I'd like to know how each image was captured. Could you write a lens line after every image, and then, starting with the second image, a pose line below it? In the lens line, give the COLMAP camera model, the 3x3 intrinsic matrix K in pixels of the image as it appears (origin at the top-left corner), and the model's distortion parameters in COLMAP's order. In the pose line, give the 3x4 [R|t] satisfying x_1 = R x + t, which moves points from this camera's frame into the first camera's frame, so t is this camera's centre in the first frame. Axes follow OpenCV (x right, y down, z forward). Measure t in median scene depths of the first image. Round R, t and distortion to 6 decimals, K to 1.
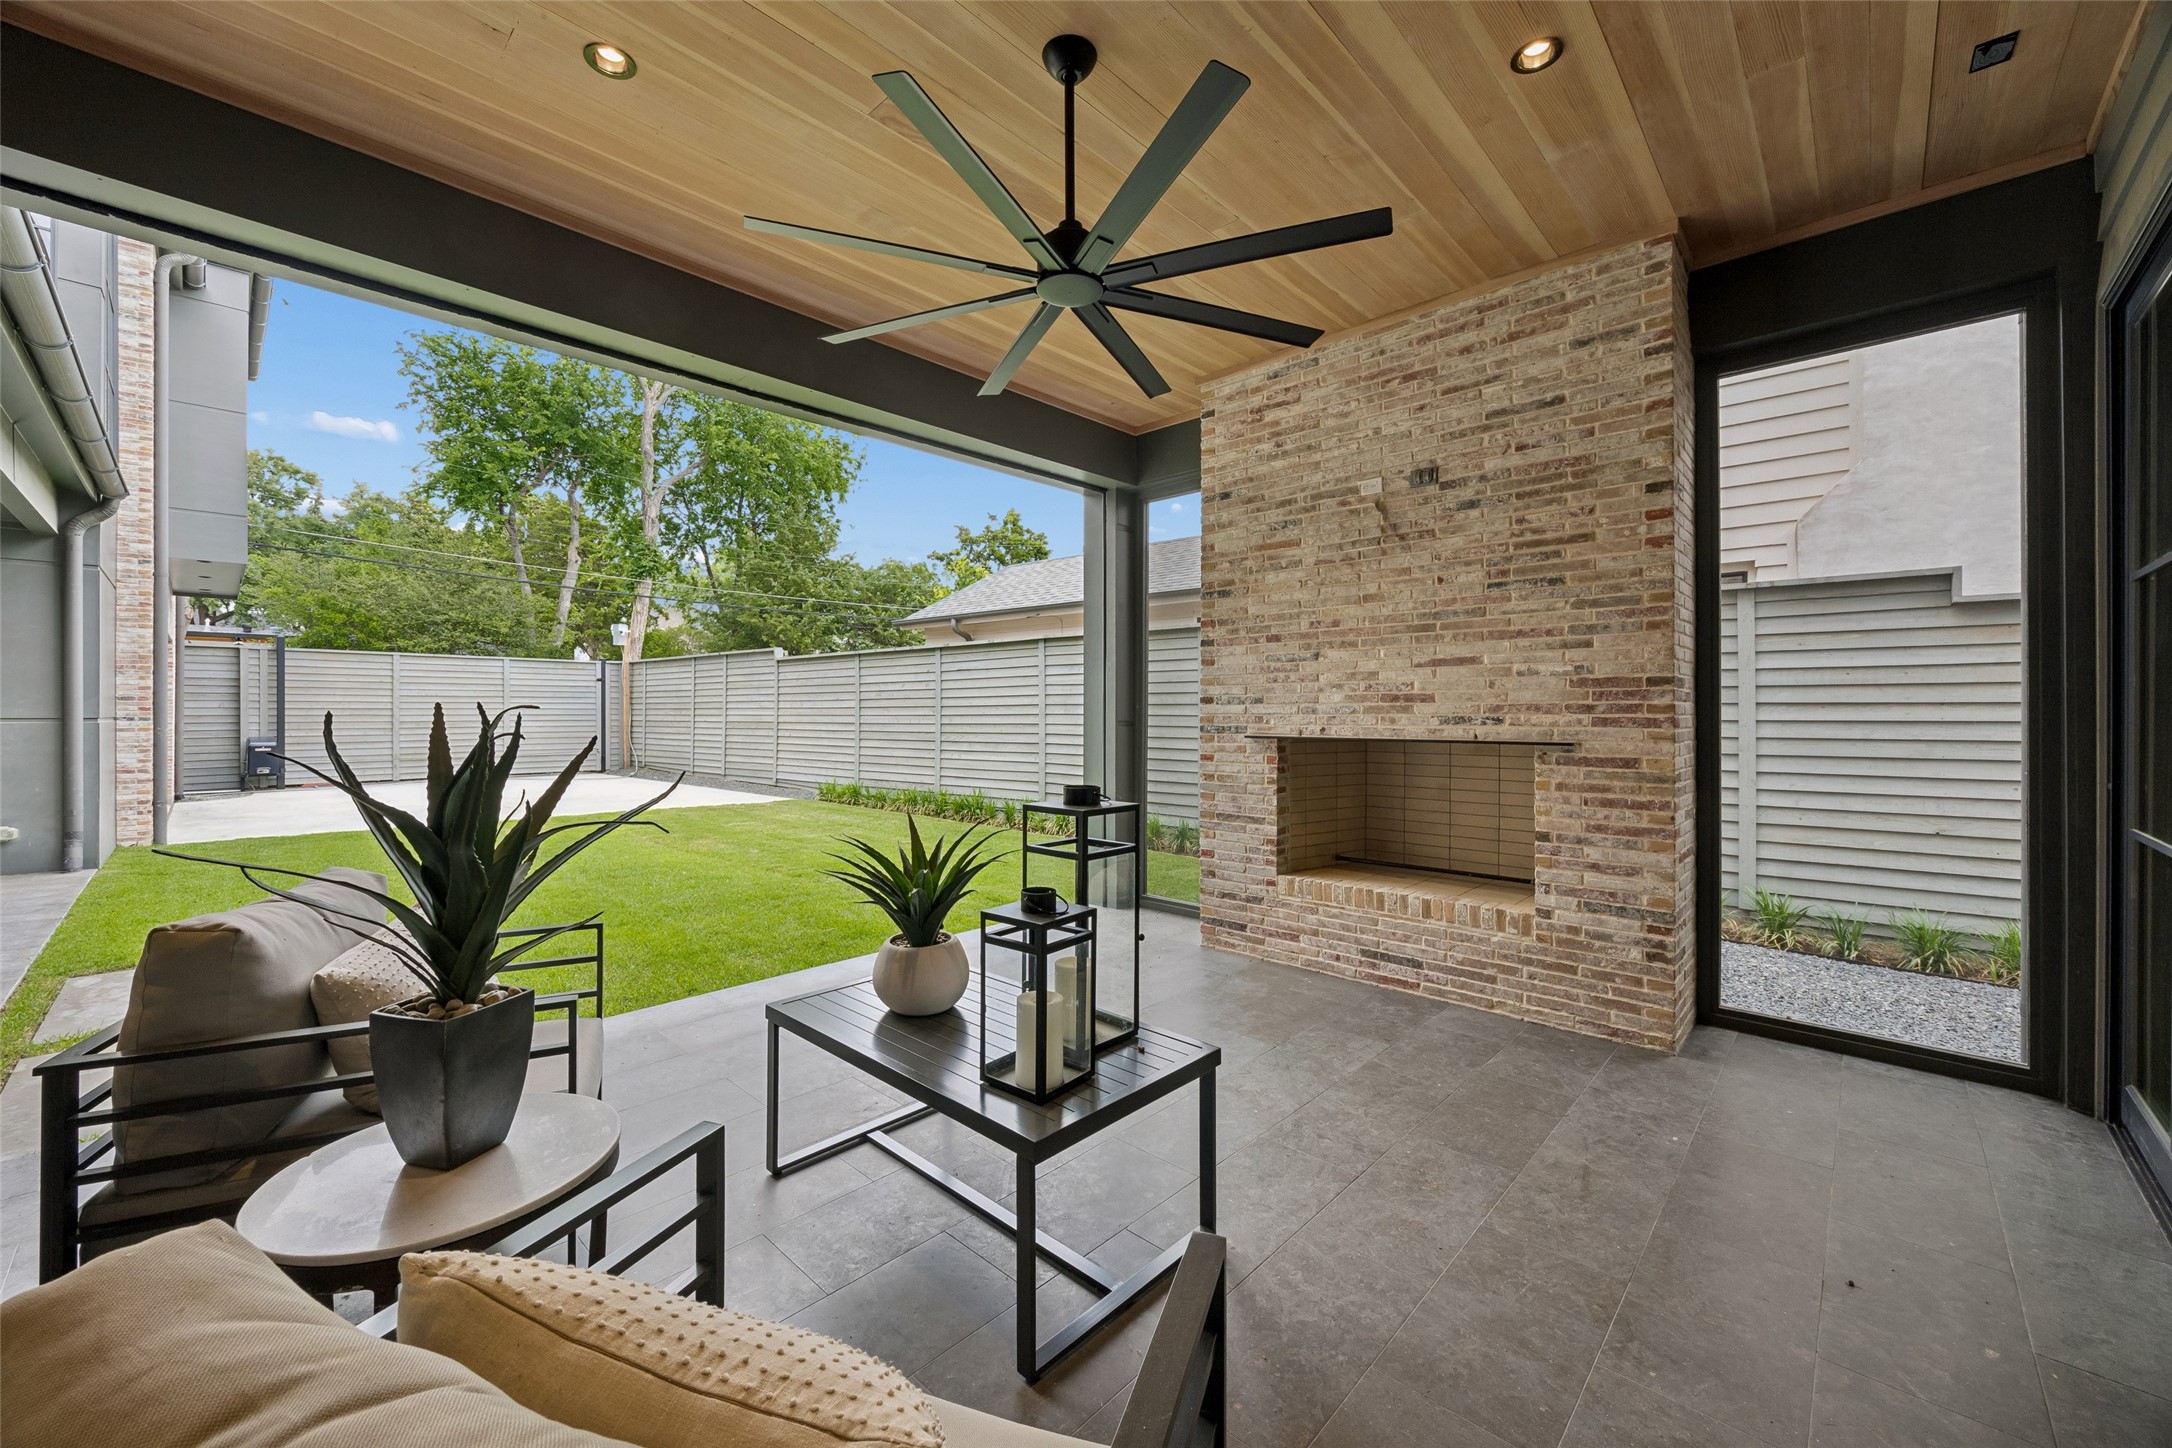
lens RADIAL K [[832.0, 0, 1079.8], [0, 832.0, 714.8], [0, 0, 1]] dist [-0.001289, -0.000104]
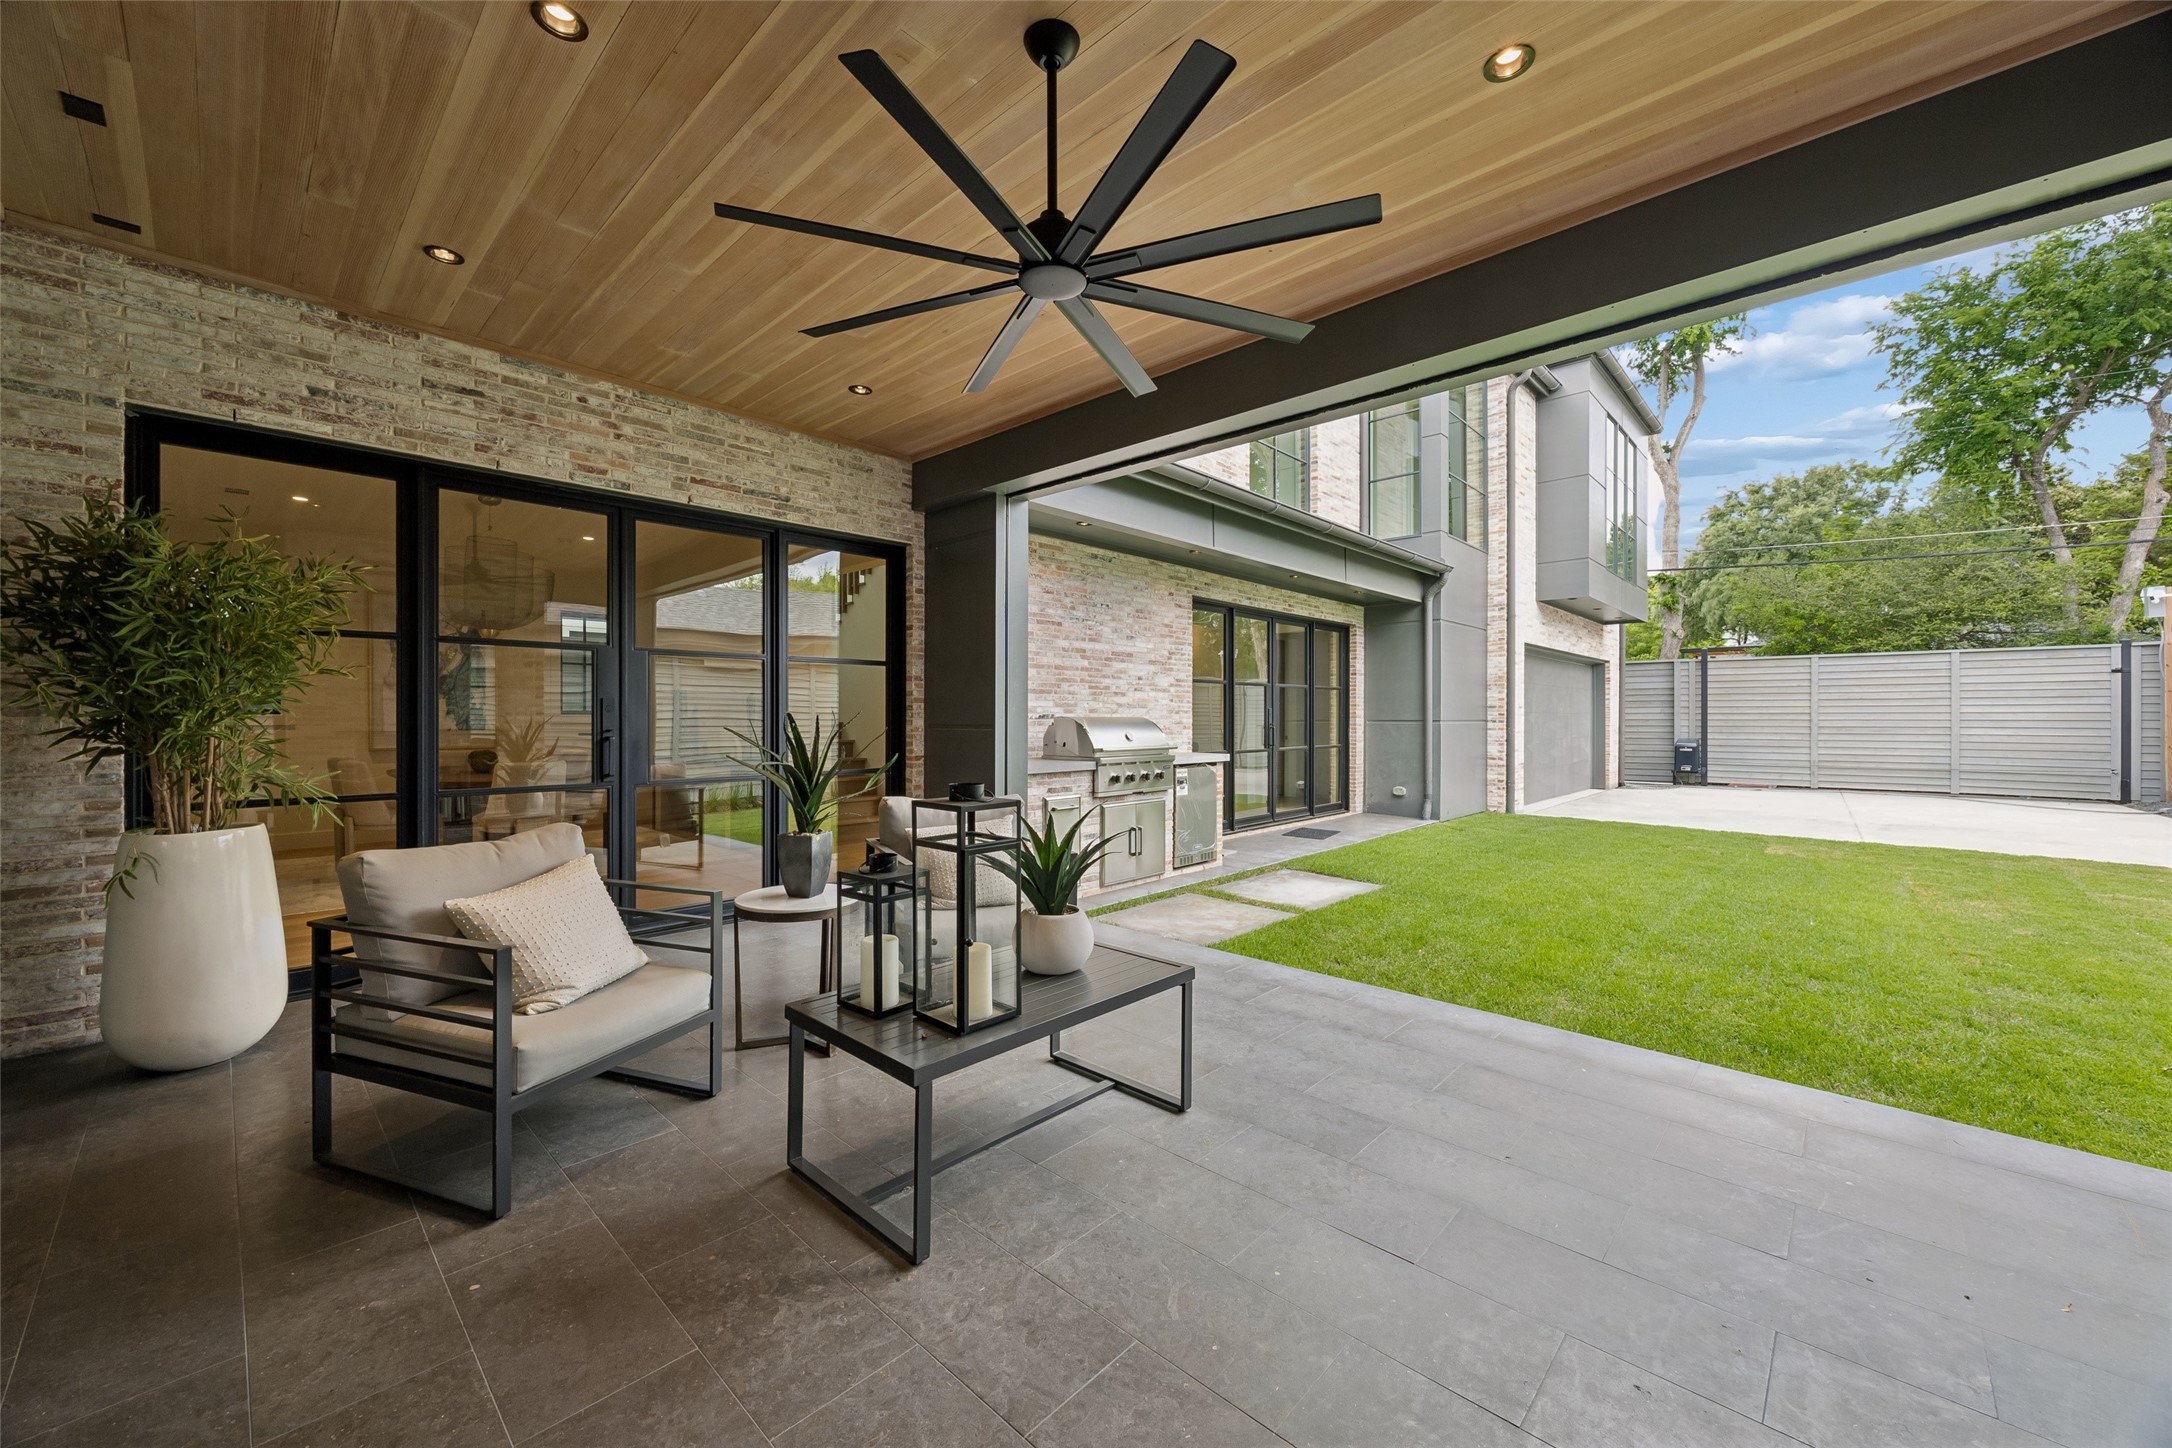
lens RADIAL K [[832.0, 0, 1079.8], [0, 832.0, 714.8], [0, 0, 1]] dist [-0.001289, -0.000104]
pose [[0.006390, -0.002041, -0.999977, 0.136420], [-0.003830, 0.999991, -0.002066, -0.000408], [0.999972, 0.003843, 0.006382, 0.146653]]
